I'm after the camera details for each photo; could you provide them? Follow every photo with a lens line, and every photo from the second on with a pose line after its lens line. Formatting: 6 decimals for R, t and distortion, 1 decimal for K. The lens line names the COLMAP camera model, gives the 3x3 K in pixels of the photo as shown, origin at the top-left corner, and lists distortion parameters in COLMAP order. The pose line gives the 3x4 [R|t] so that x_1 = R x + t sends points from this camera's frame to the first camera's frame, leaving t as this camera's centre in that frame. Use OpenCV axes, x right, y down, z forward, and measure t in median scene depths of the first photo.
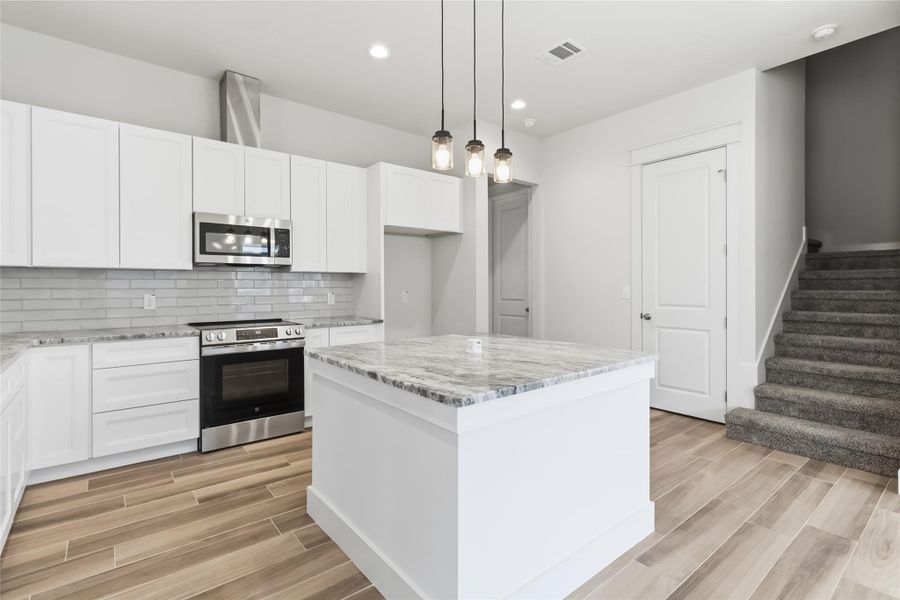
lens RADIAL K [[429.0, 0, 457.3], [0, 429.0, 289.0], [0, 0, 1]] dist [0.003108, 0.000545]
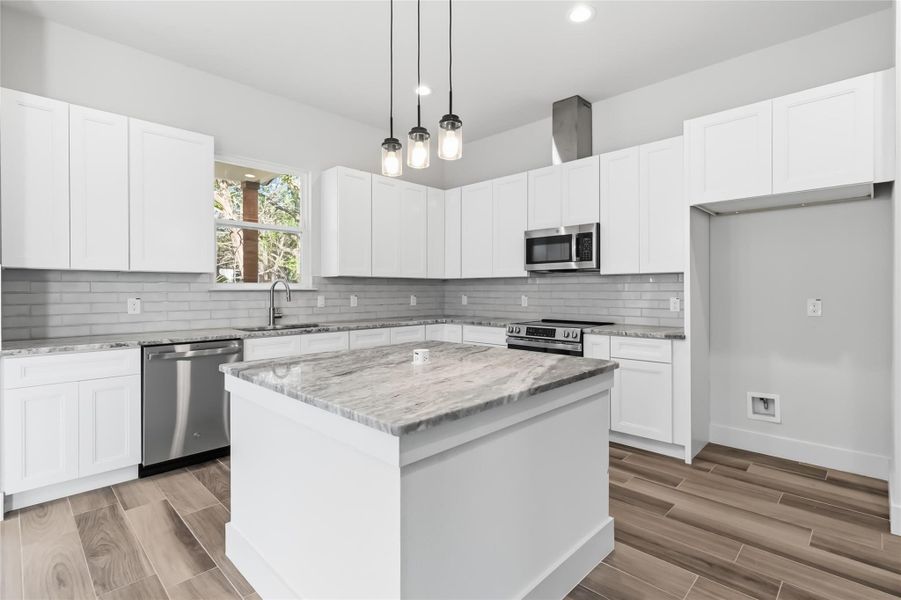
lens RADIAL K [[429.4, 0, 457.8], [0, 429.4, 289.0], [0, 0, 1]] dist [0.003108, 0.000545]
pose [[0.114793, -0.001246, -0.993389, 0.754778], [-0.007410, 0.999970, -0.002111, -0.004905], [0.993362, 0.007603, 0.114780, 0.782495]]
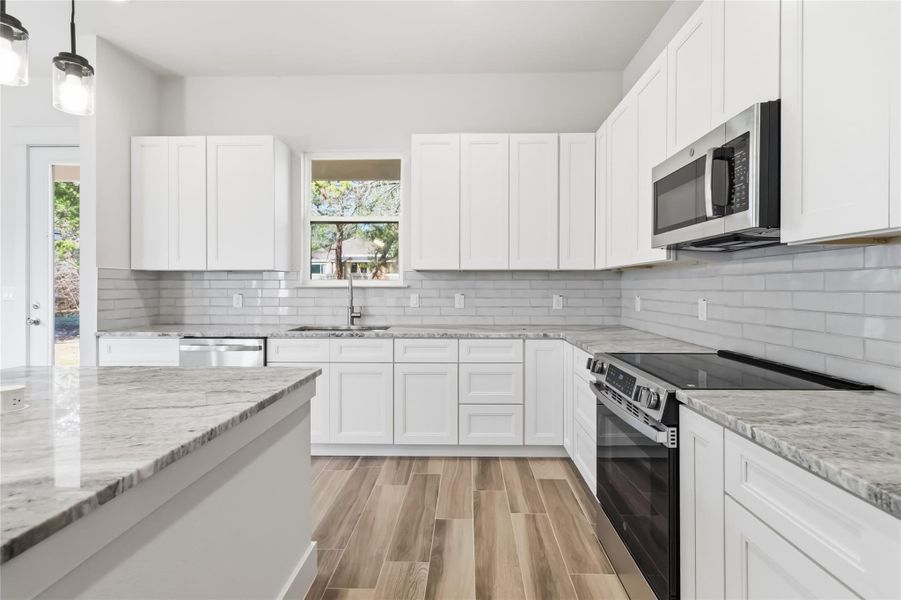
lens RADIAL K [[429.4, 0, 457.8], [0, 429.4, 289.0], [0, 0, 1]] dist [0.003108, 0.000545]
pose [[-0.651962, 0.003682, -0.758243, 0.065479], [-0.006450, 0.999925, 0.010402, -0.009578], [0.758224, 0.011672, -0.651890, 1.428086]]
